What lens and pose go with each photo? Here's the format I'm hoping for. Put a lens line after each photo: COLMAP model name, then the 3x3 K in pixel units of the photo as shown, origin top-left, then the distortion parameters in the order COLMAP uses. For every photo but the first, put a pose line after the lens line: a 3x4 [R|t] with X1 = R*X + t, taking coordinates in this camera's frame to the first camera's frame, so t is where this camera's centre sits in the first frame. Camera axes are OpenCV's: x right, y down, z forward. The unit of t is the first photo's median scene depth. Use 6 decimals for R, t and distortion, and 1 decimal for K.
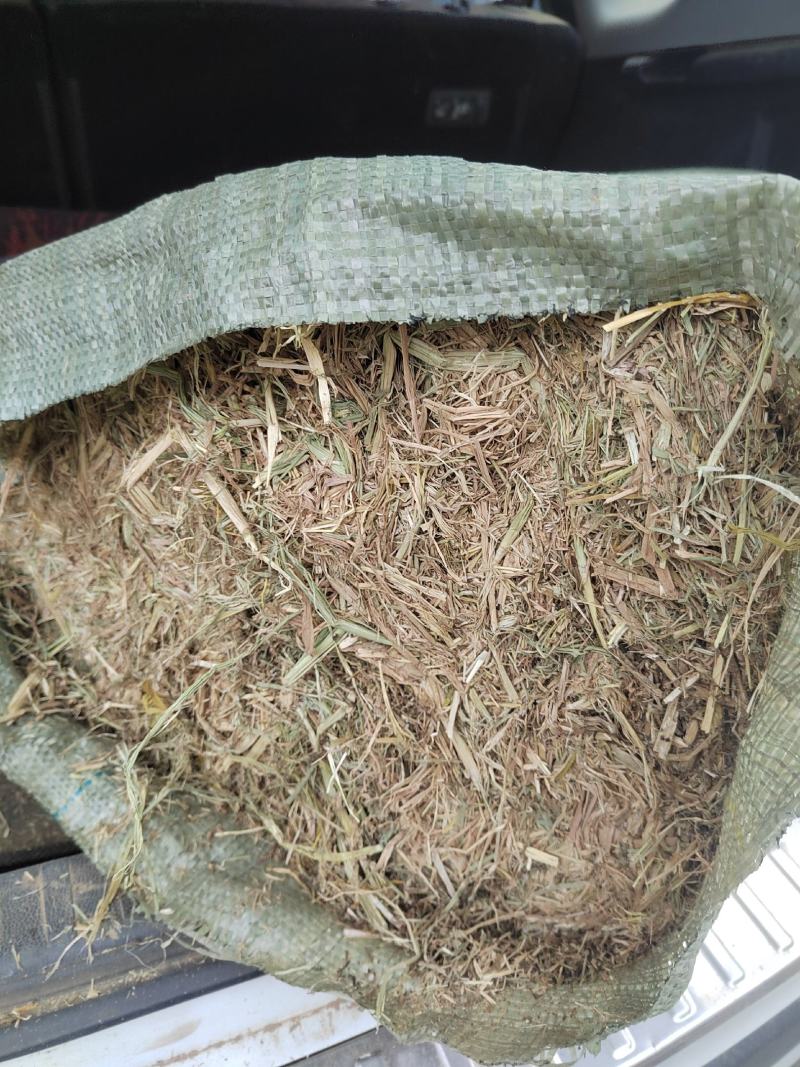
lens RADIAL K [[707.9, 0, 402.3], [0, 707.9, 540.8], [0, 0, 1]] dist [0.027620, -0.064100]
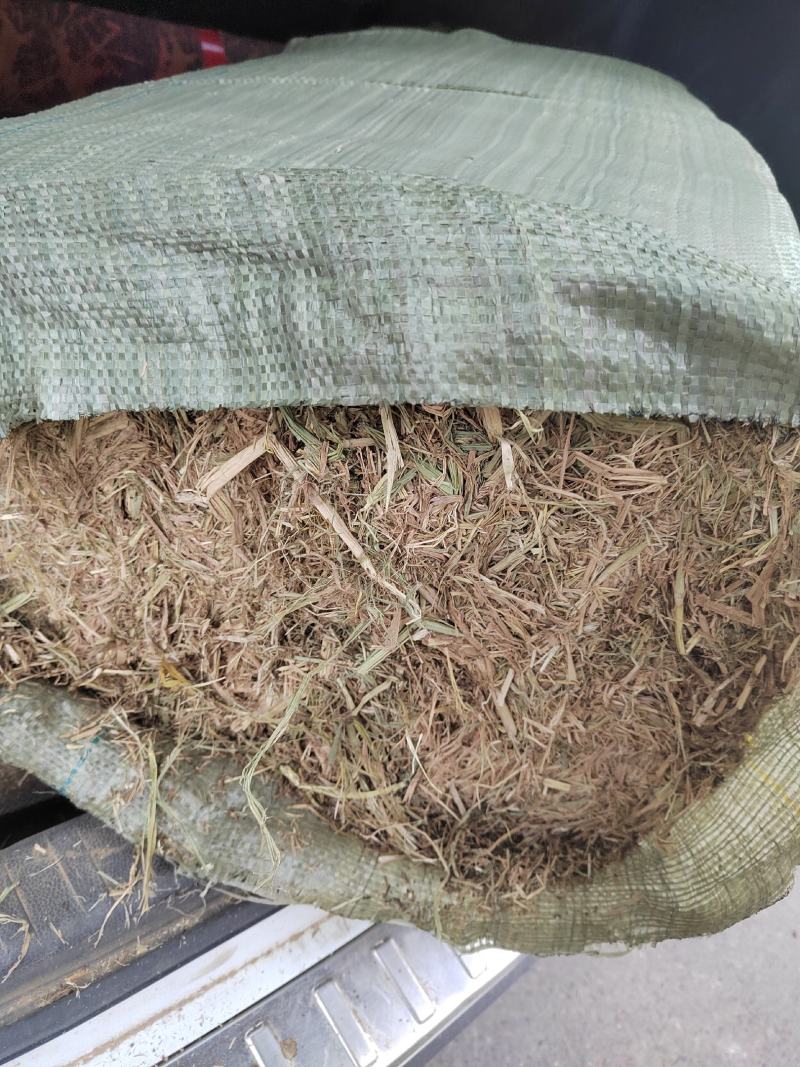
lens RADIAL K [[700.3, 0, 400.0], [0, 700.3, 533.5], [0, 0, 1]] dist [0.041571, -0.100407]
pose [[0.954123, -0.031336, 0.297770, -0.427987], [-0.037966, 0.973819, 0.224130, -0.245881], [-0.296997, -0.225153, 0.927954, 0.070139]]
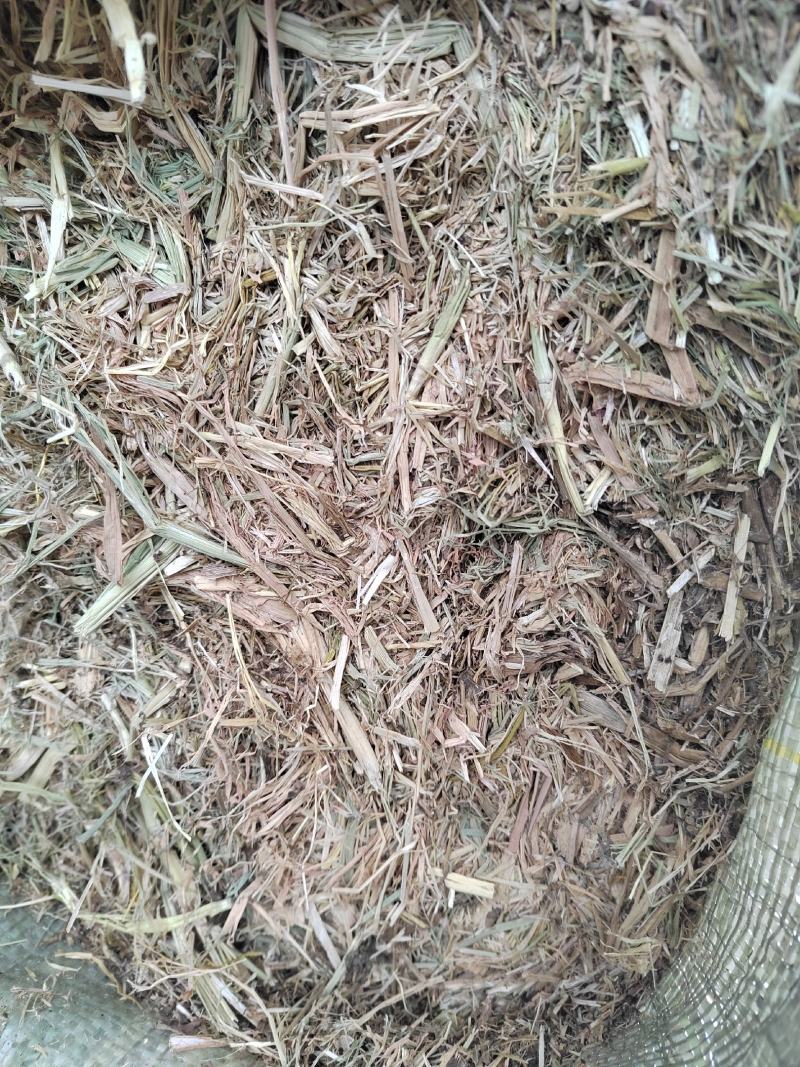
lens RADIAL K [[707.9, 0, 402.3], [0, 707.9, 540.8], [0, 0, 1]] dist [0.027620, -0.064100]
pose [[0.981184, 0.005150, 0.193006, -0.000493], [0.017457, 0.993183, -0.115250, 0.206238], [-0.192284, 0.116450, 0.974406, 0.329270]]
